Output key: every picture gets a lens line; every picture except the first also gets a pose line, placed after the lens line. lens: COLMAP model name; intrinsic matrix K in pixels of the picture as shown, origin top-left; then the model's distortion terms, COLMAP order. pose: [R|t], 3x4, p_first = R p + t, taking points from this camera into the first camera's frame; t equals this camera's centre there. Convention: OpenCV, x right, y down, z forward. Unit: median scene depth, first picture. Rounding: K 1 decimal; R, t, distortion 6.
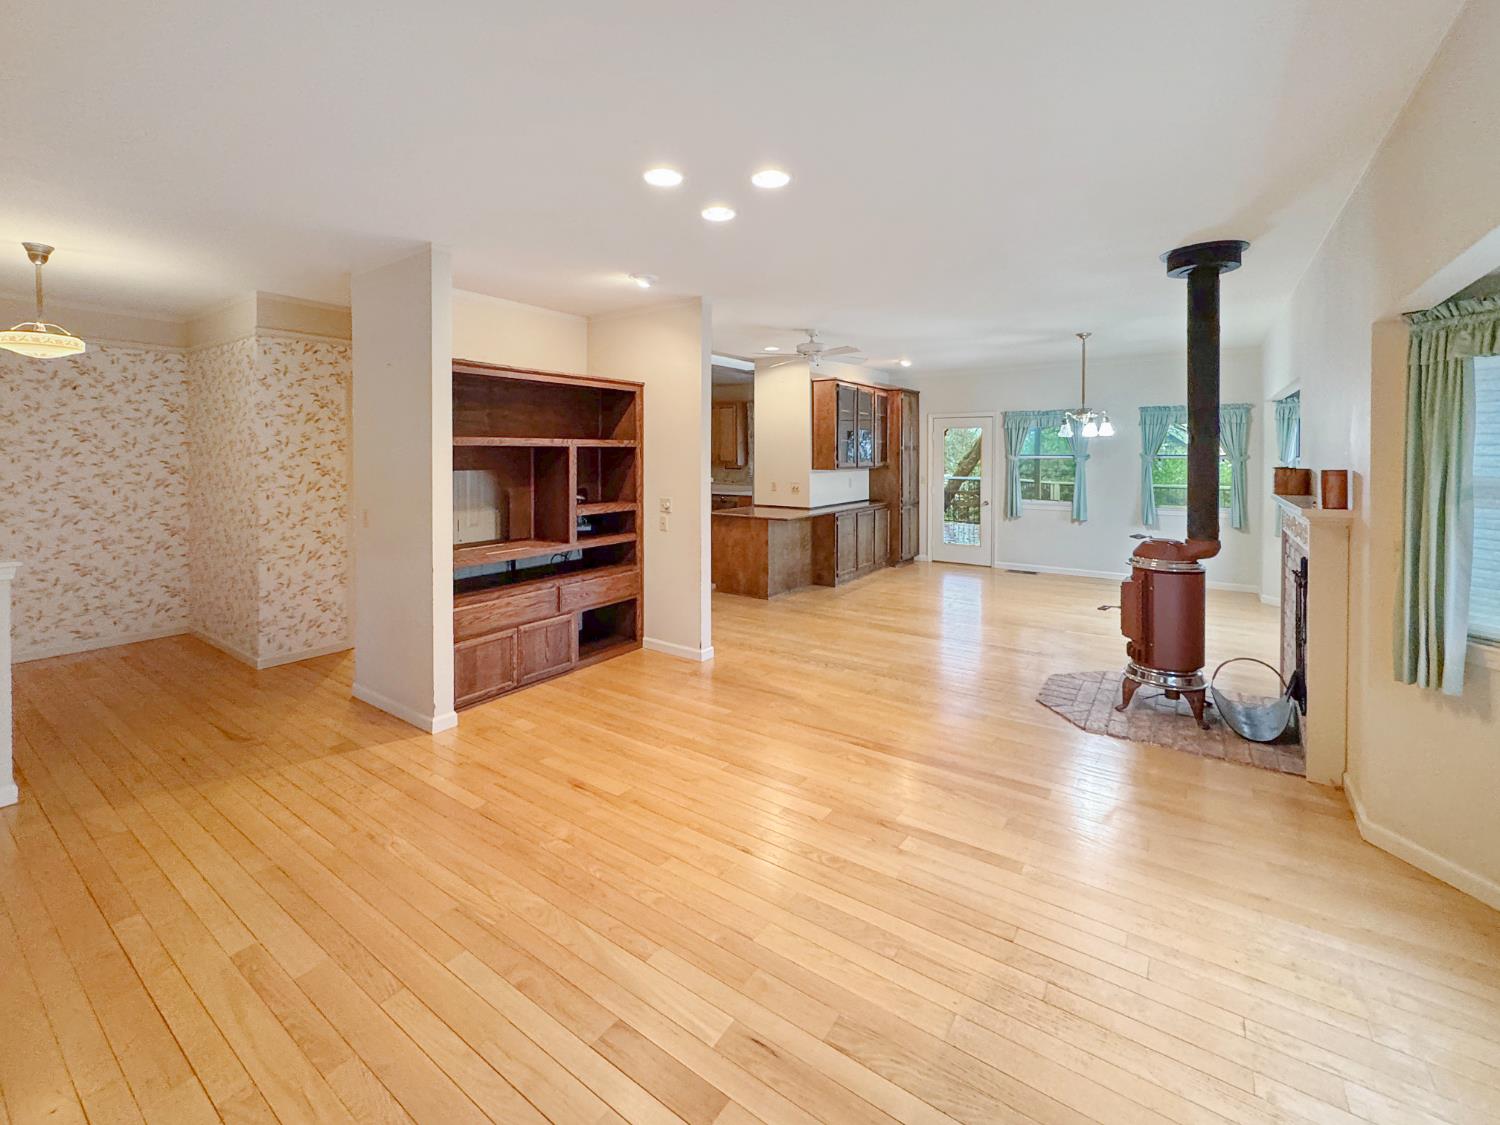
lens RADIAL K [[597.3, 0, 750.0], [0, 597.3, 562.5], [0, 0, 1]] dist [-0.000046, 0.000009]
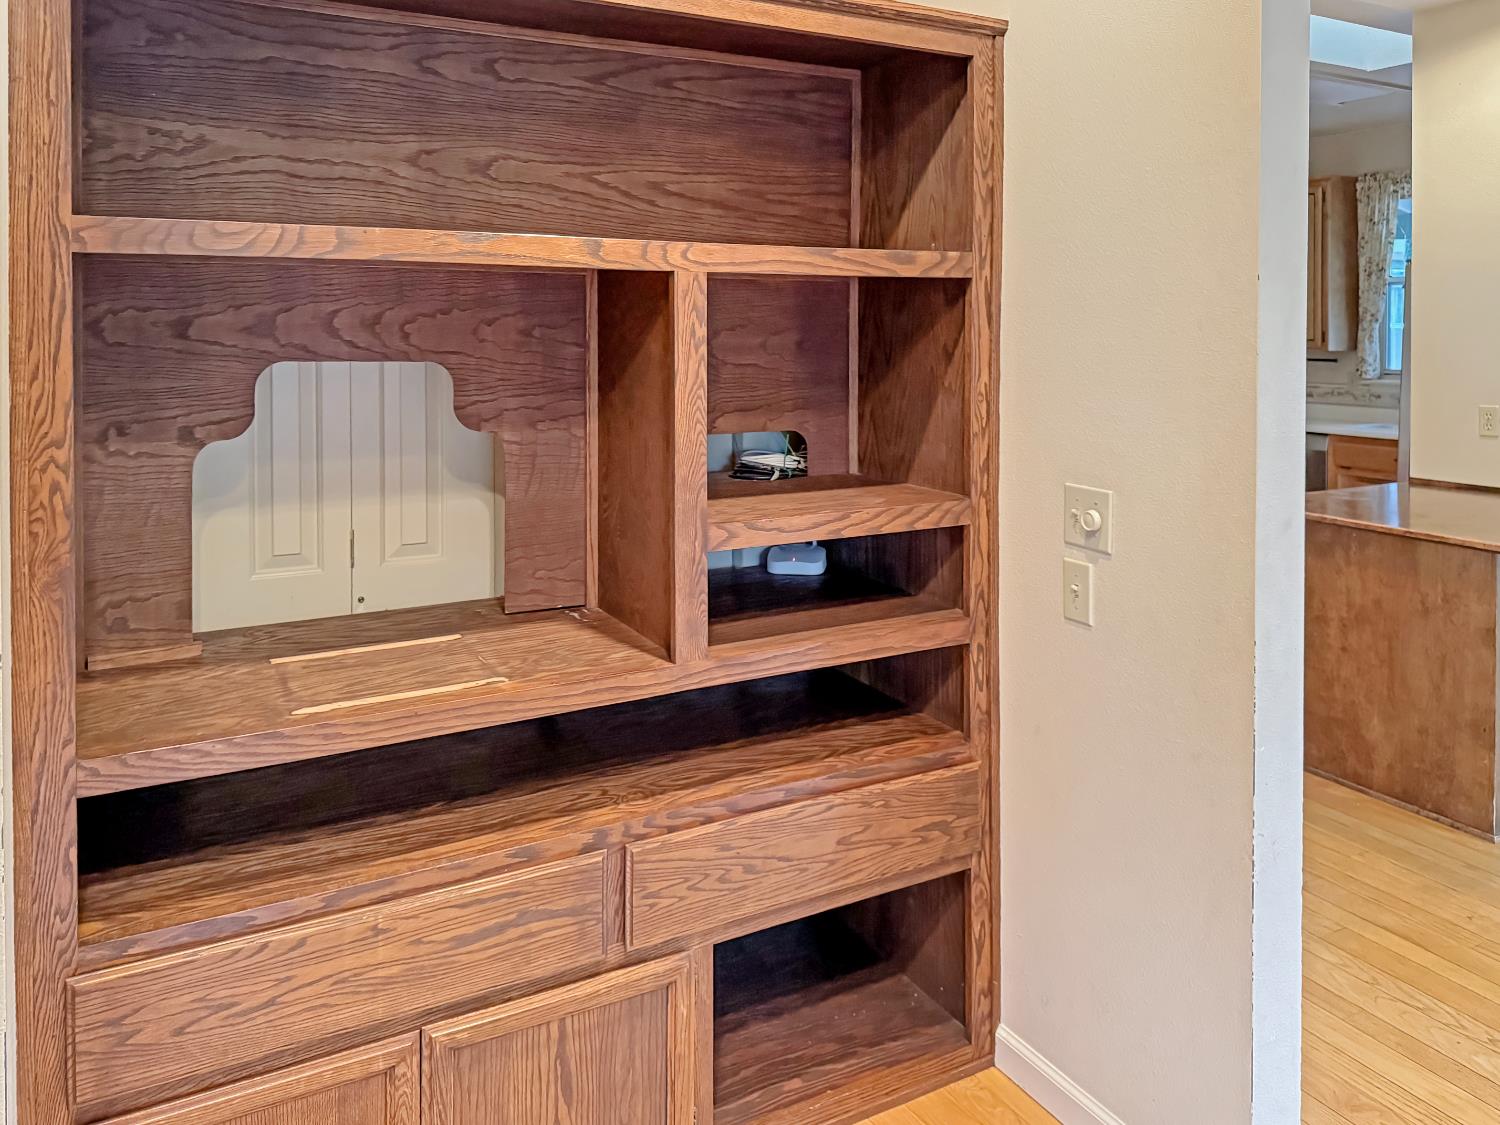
lens RADIAL K [[1112.9, 0, 755.7], [0, 1112.9, 419.7], [0, 0, 1]] dist [0.113962, -0.160551]
pose [[0.896426, -0.006664, -0.443144, -0.060760], [-0.052534, 0.991240, -0.121178, -0.069681], [0.440069, 0.131907, 0.888223, 0.533999]]
